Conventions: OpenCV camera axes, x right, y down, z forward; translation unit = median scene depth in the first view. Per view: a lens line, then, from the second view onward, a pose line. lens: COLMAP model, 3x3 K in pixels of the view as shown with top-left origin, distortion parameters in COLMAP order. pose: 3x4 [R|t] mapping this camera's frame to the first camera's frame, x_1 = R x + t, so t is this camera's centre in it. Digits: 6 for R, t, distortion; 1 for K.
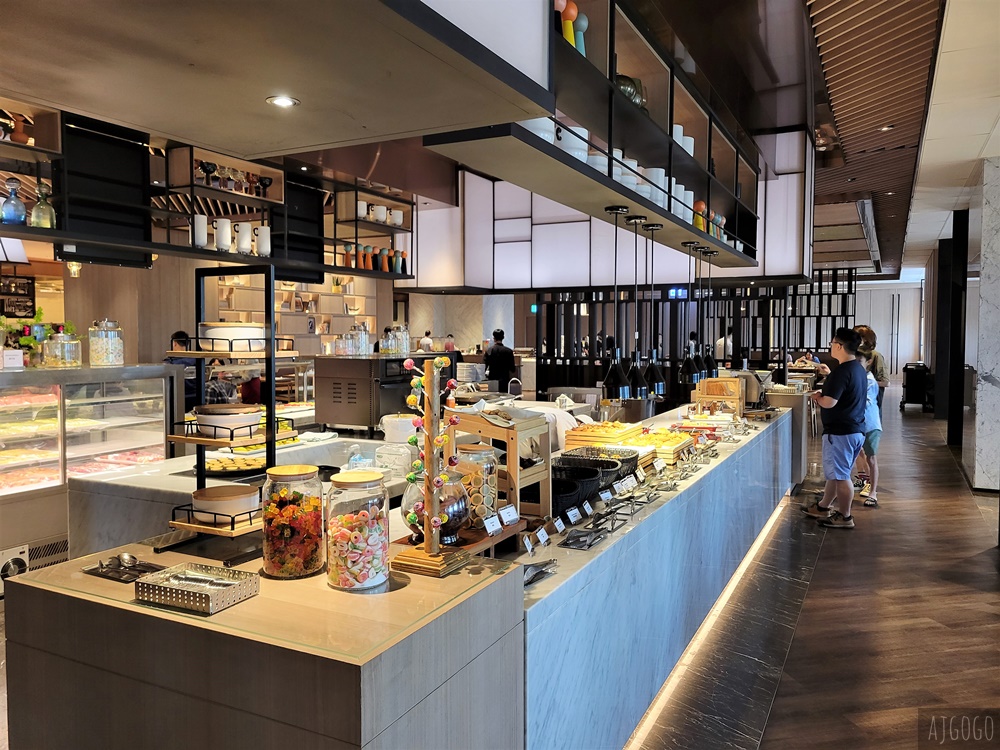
lens RADIAL K [[769.1, 0, 497.4], [0, 769.1, 367.1], [0, 0, 1]] dist [0.011143, 0.005666]
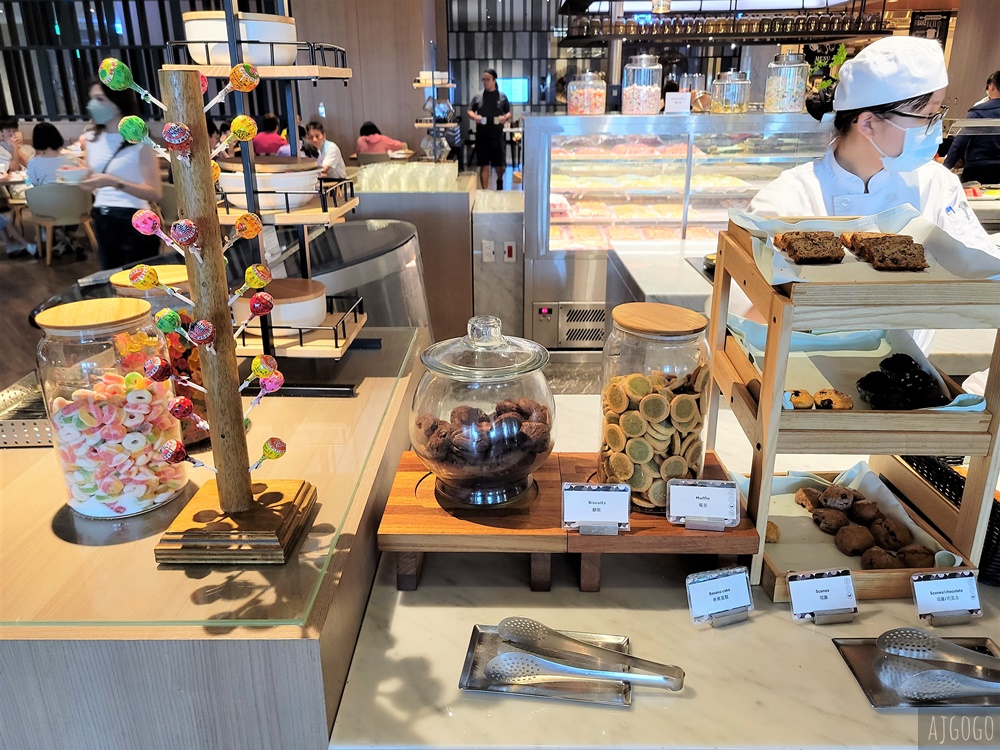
lens RADIAL K [[769.1, 0, 497.4], [0, 769.1, 367.1], [0, 0, 1]] dist [0.011143, 0.005666]
pose [[0.444024, 0.300186, -0.844234, 0.363792], [-0.031072, 0.946802, 0.320314, 0.003952], [0.895476, -0.115996, 0.429730, 0.964876]]
